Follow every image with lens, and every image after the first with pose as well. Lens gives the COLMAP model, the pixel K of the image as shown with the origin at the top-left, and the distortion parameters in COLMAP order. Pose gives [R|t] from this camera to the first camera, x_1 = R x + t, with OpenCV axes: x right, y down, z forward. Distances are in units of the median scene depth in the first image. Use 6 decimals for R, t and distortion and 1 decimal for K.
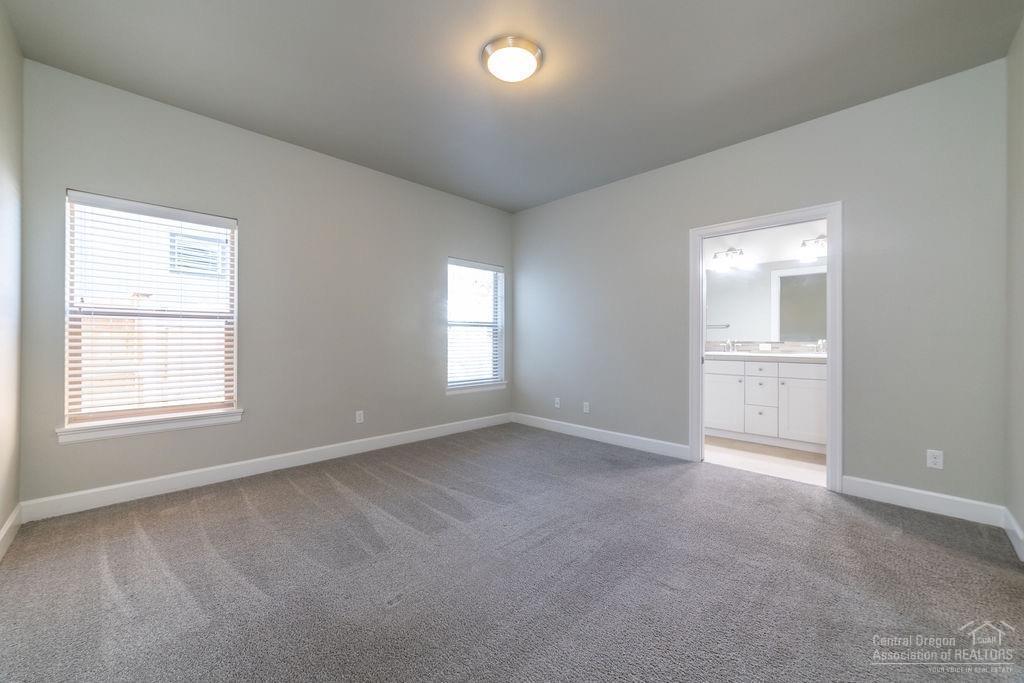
lens RADIAL K [[391.0, 0, 510.8], [0, 391.0, 339.0], [0, 0, 1]] dist [-0.018157, 0.006136]
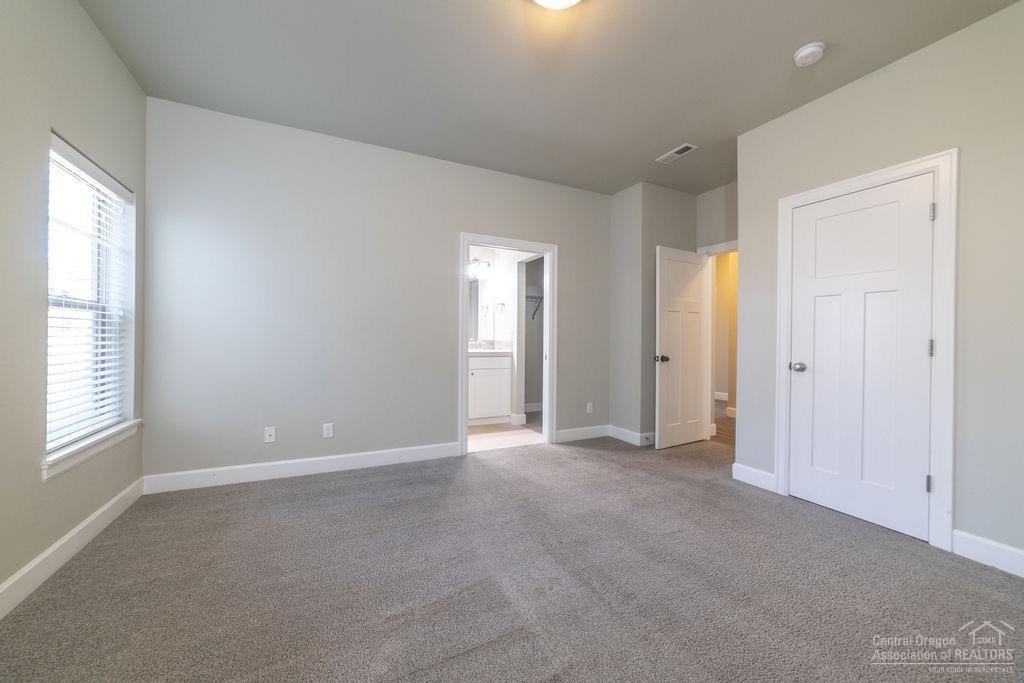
lens RADIAL K [[391.0, 0, 511.5], [0, 391.0, 338.4], [0, 0, 1]] dist [-0.018157, 0.006136]
pose [[0.322394, 0.005013, 0.946592, -0.494739], [-0.003286, 0.999986, -0.004176, 0.007016], [-0.946600, -0.001764, 0.322405, 0.564144]]
